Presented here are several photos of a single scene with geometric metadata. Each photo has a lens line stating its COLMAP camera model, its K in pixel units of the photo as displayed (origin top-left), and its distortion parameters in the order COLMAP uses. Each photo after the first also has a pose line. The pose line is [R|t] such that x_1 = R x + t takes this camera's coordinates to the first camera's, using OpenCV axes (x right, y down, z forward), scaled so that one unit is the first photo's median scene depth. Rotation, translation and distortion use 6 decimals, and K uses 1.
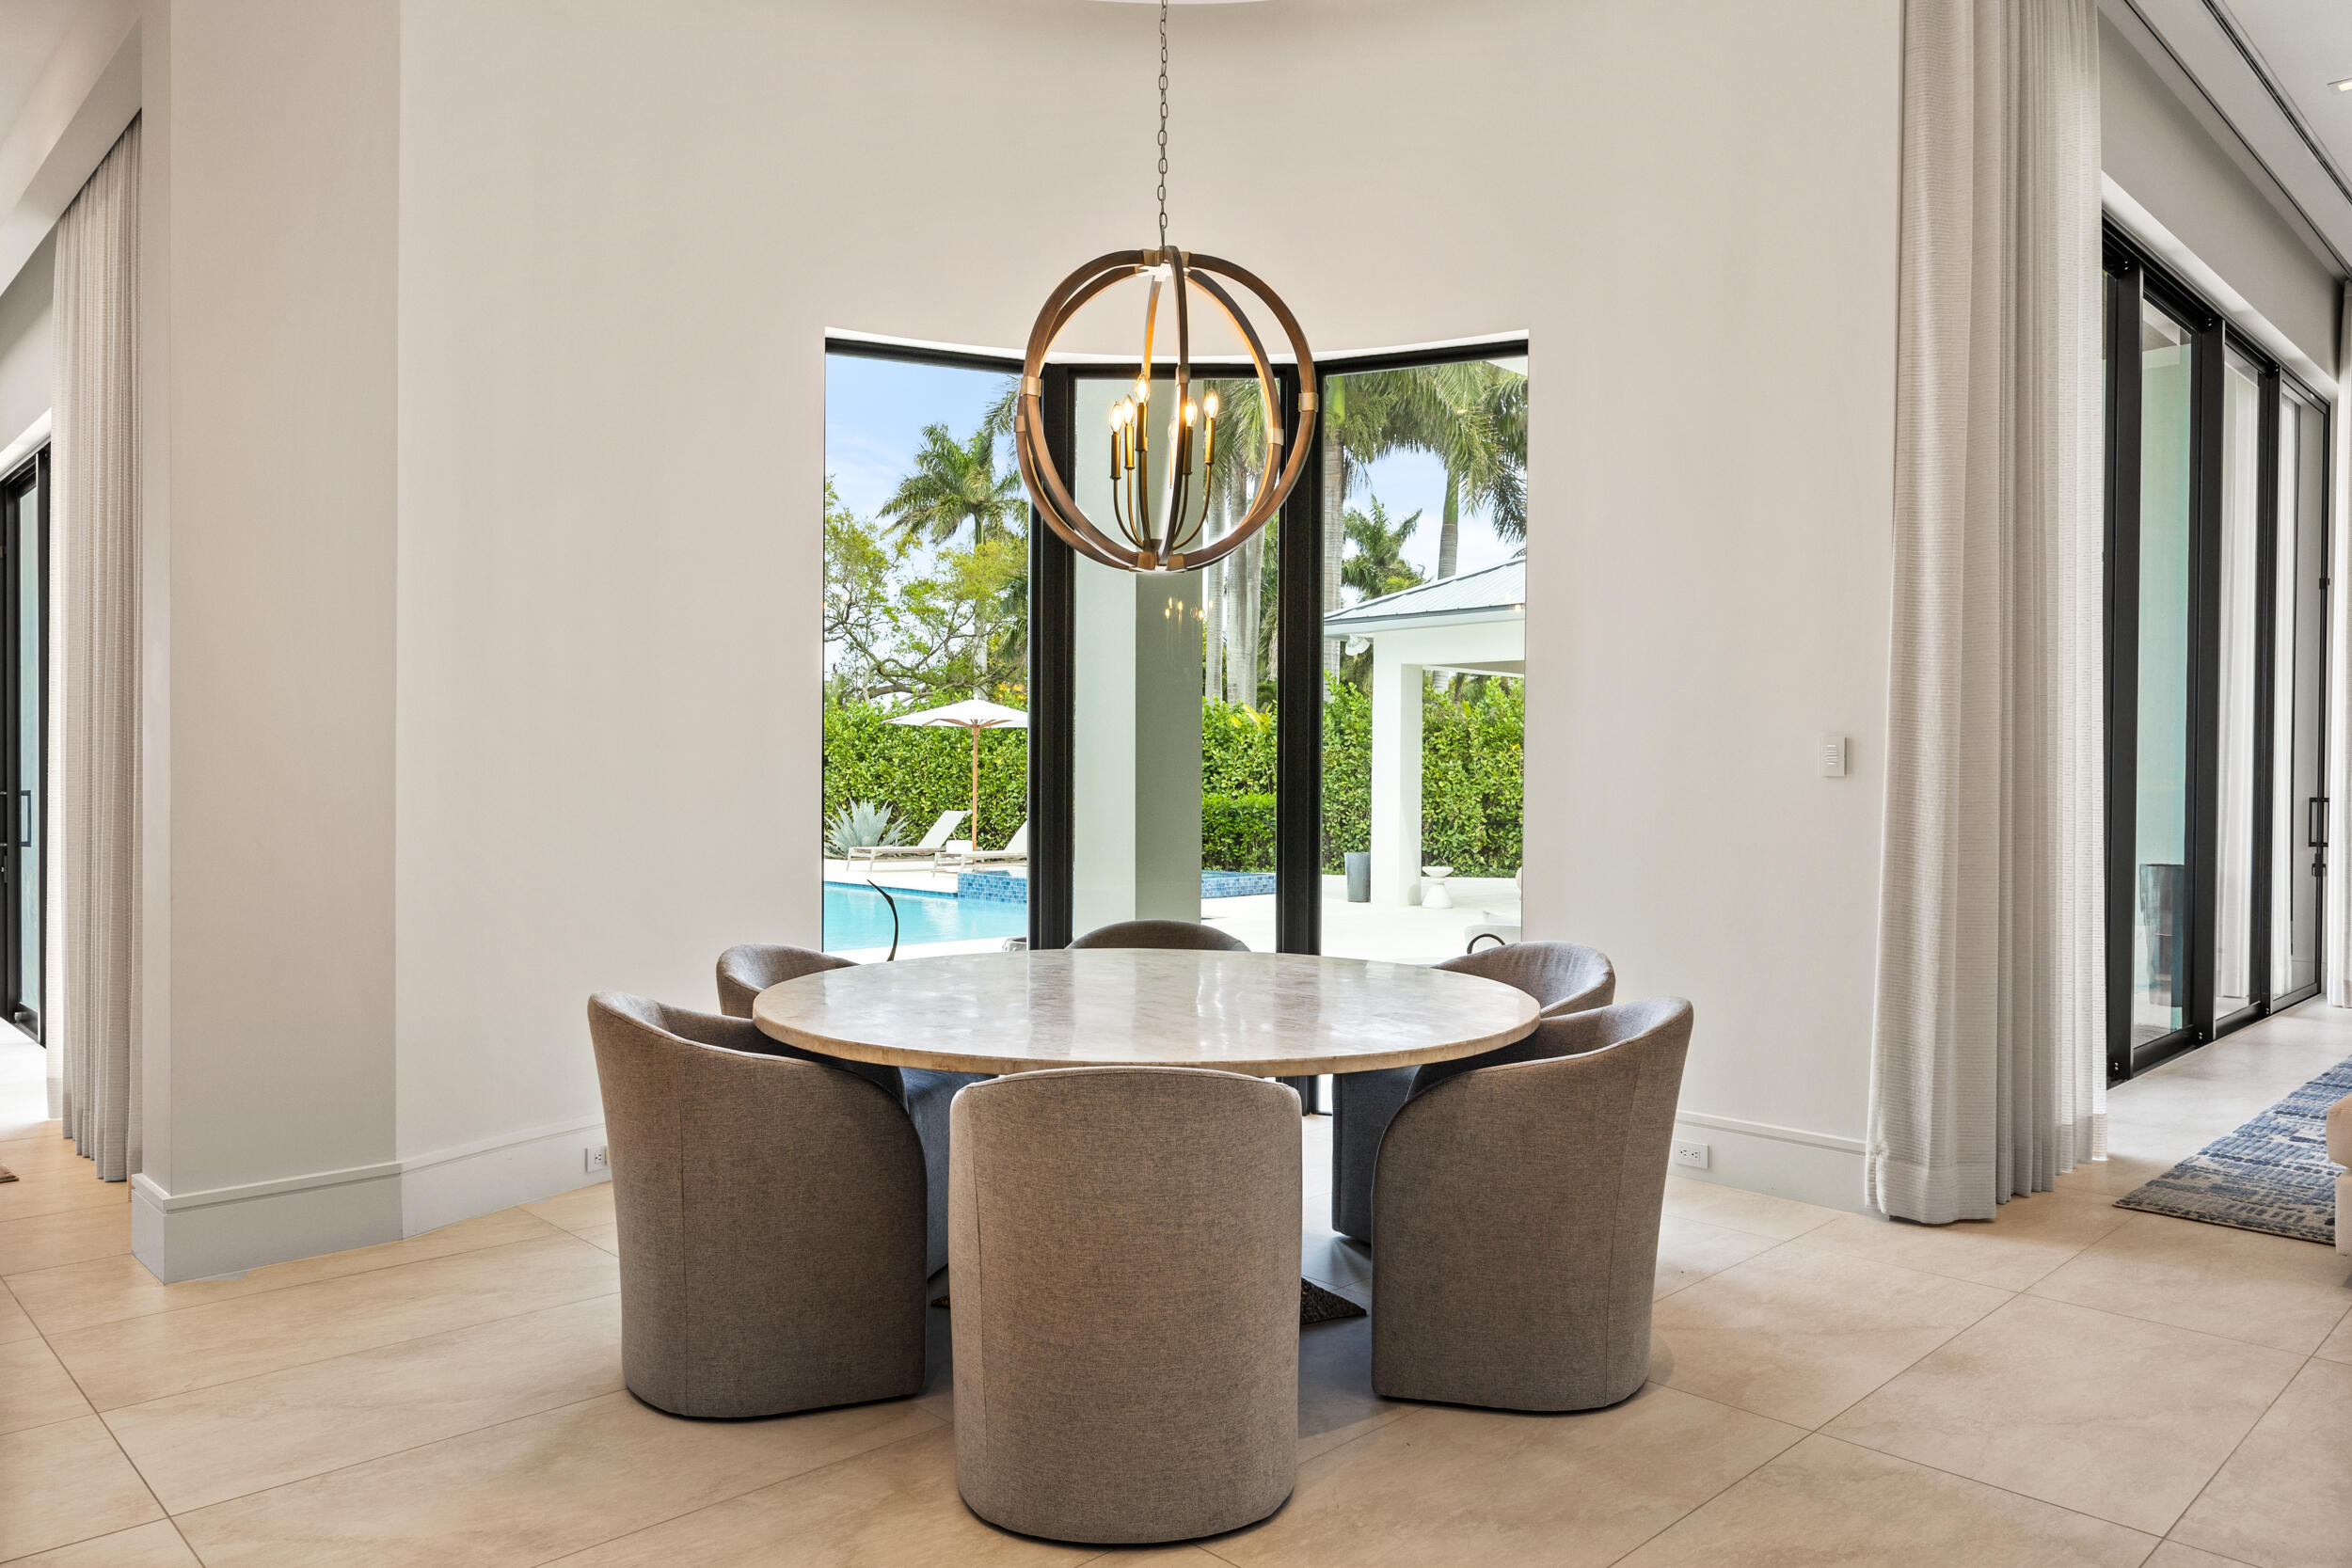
lens RADIAL K [[1657.0, 0, 1181.8], [0, 1657.0, 792.3], [0, 0, 1]] dist [-0.022821, 0.027151]
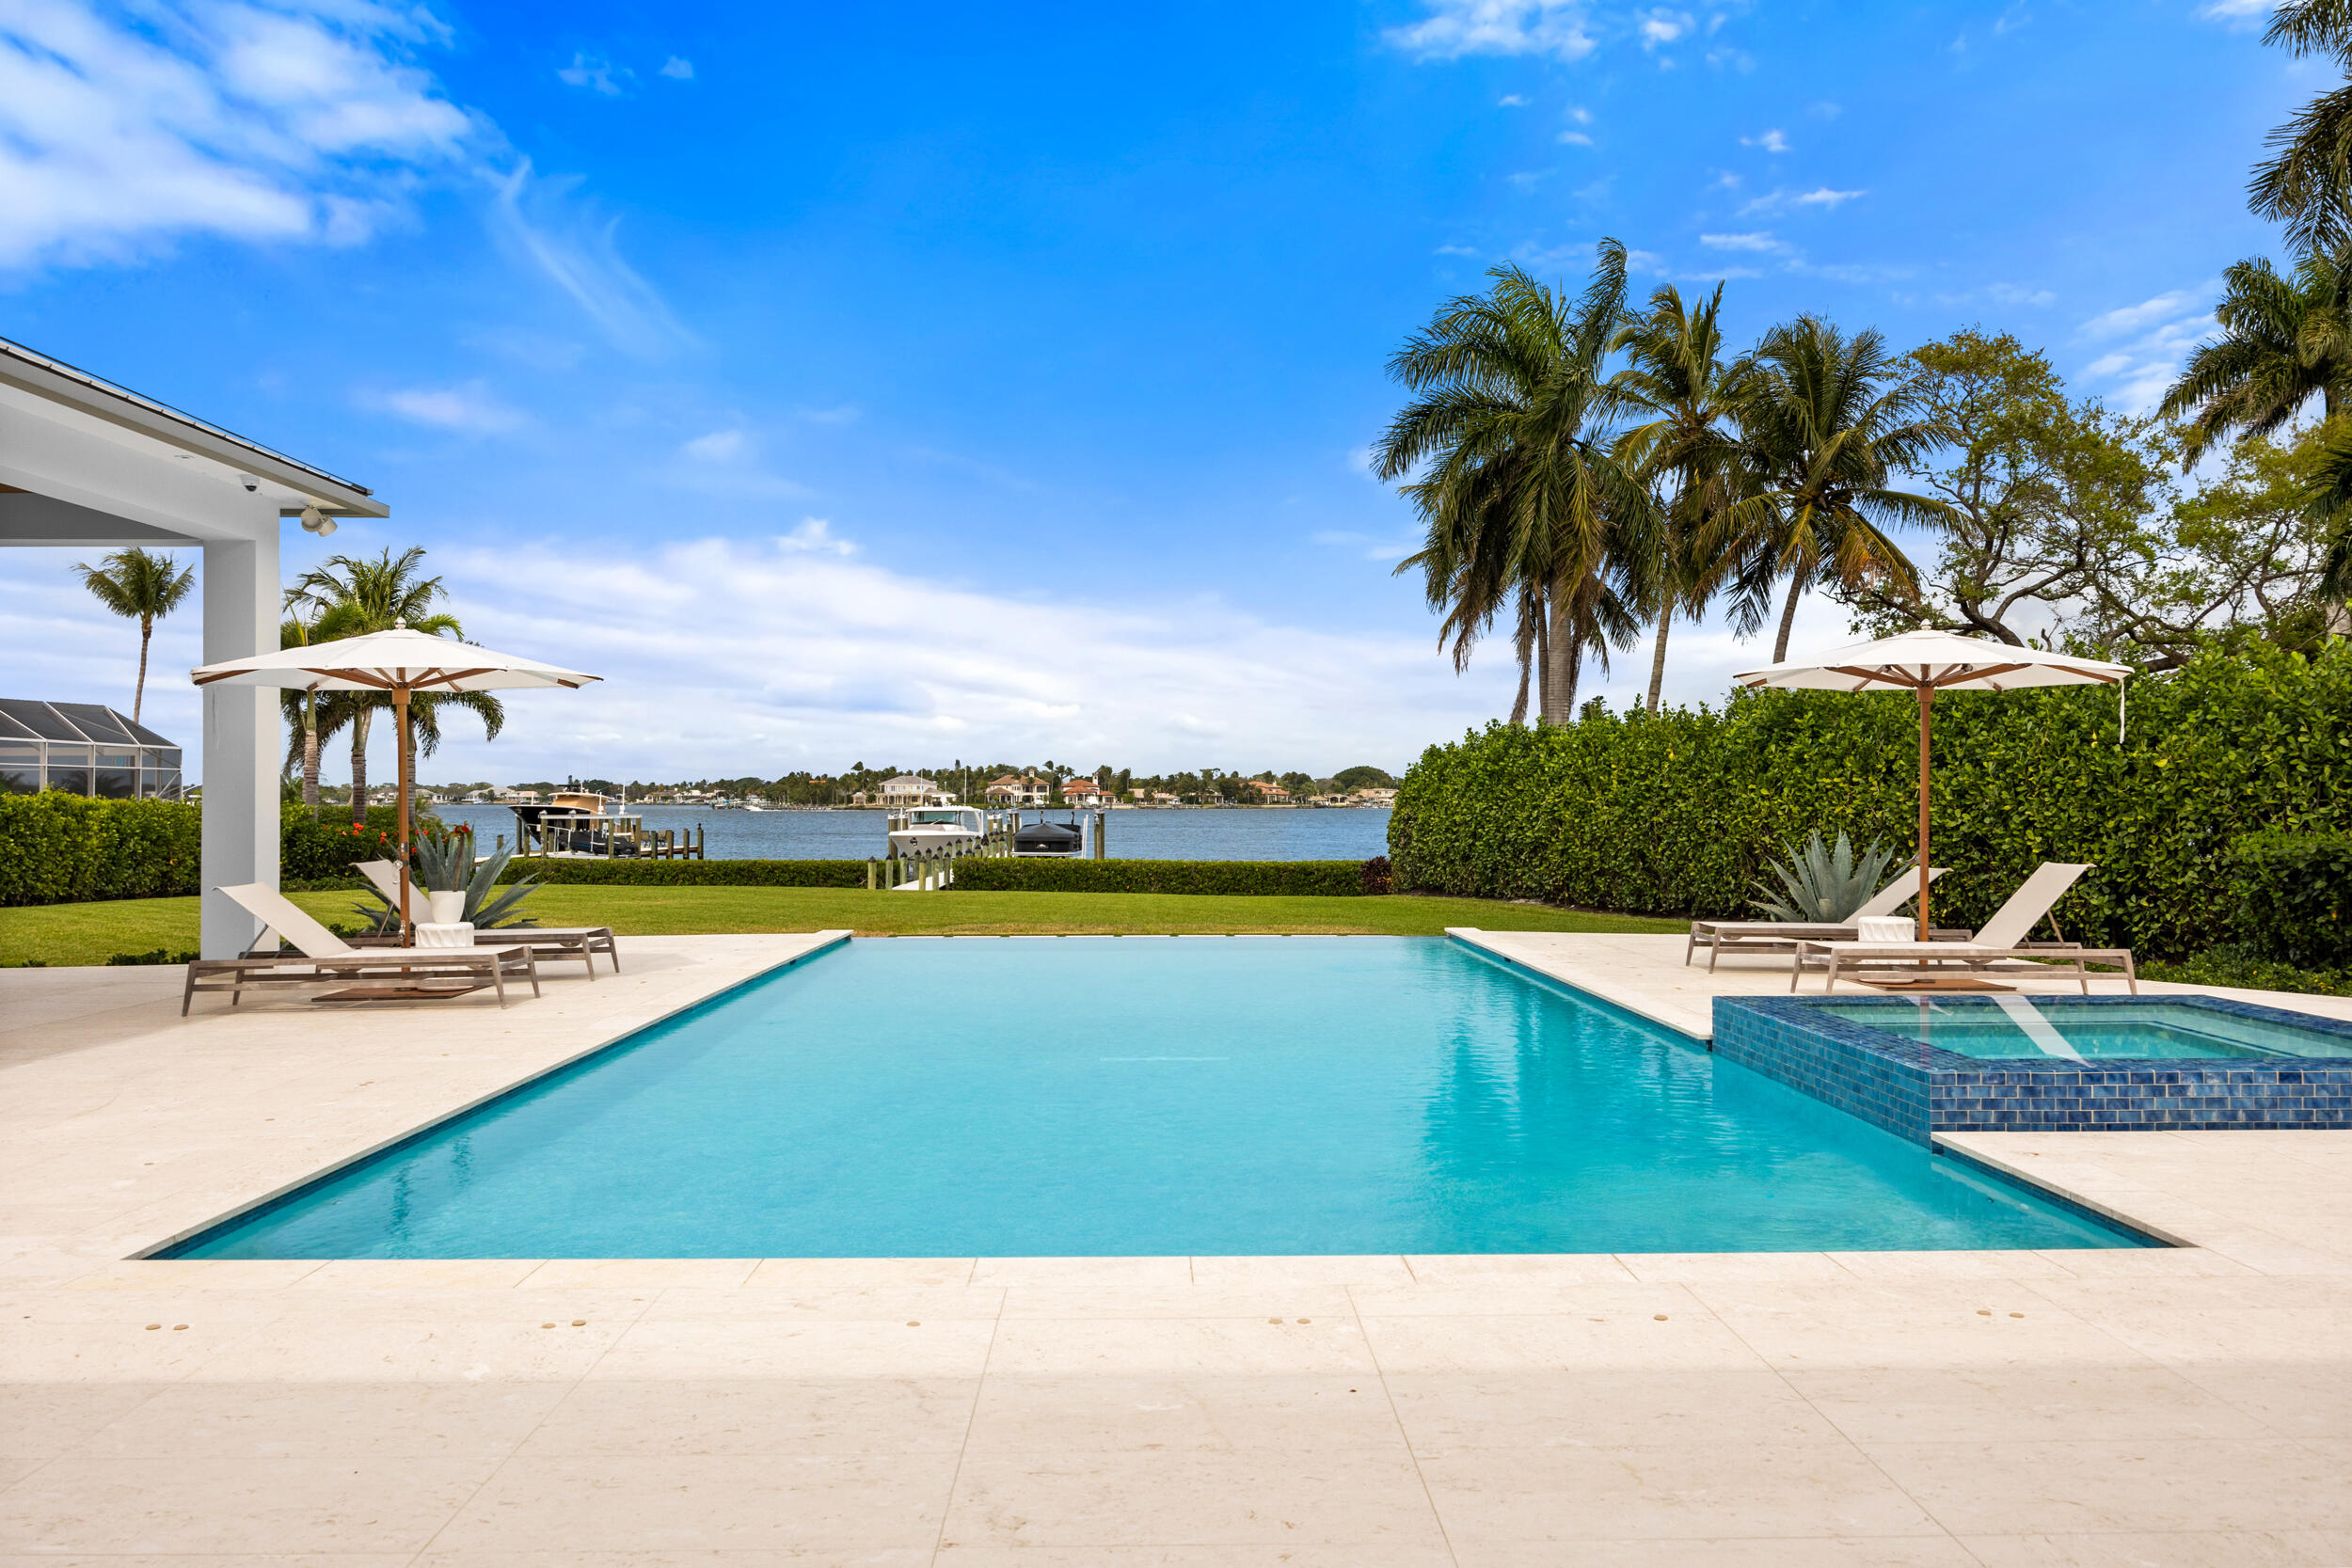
lens RADIAL K [[1819.7, 0, 1147.0], [0, 1819.7, 743.3], [0, 0, 1]] dist [-0.003203, 0.006594]
pose [[0.713809, -0.027423, -0.699803, 0.067340], [-0.002654, 0.999120, -0.041859, 0.000645], [0.700335, 0.031736, 0.713108, 0.337747]]
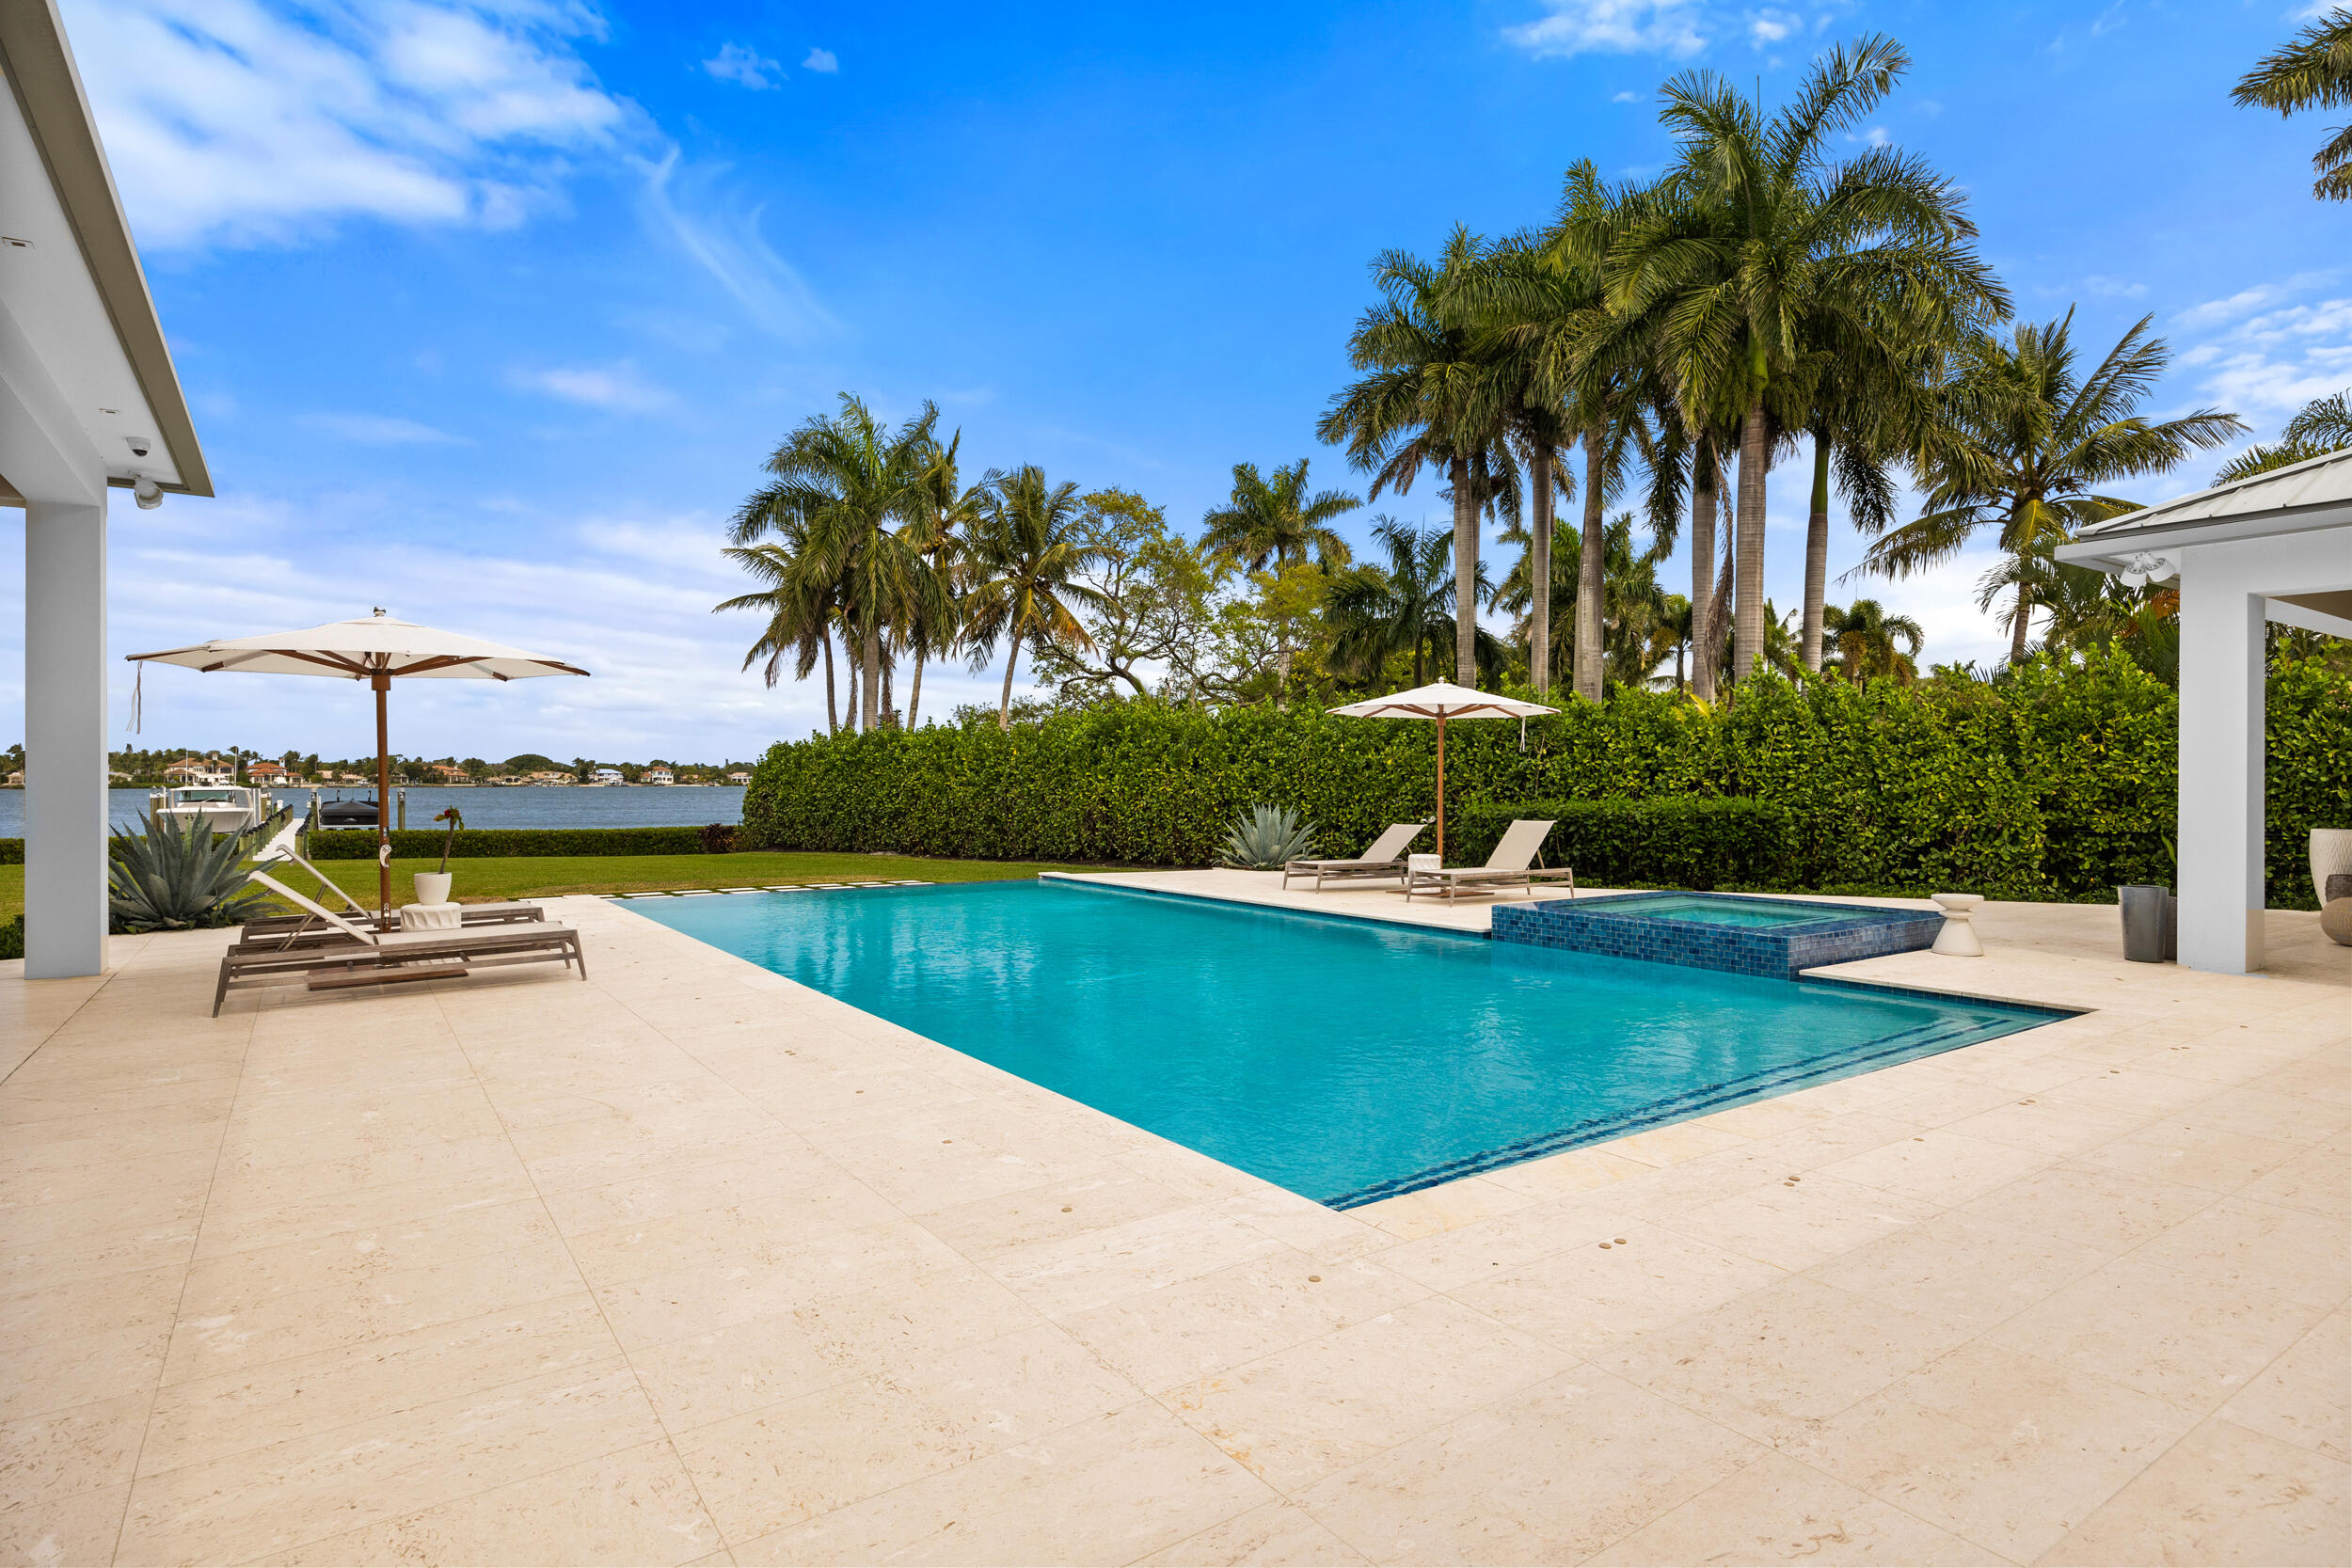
lens RADIAL K [[1261.9, 0, 1139.4], [0, 1261.9, 807.6], [0, 0, 1]] dist [0.008373, -0.002413]
pose [[0.983874, -0.000542, -0.178861, -0.119167], [0.002478, 0.999941, 0.010604, -0.000661], [0.178844, -0.010876, 0.983817, 0.263062]]
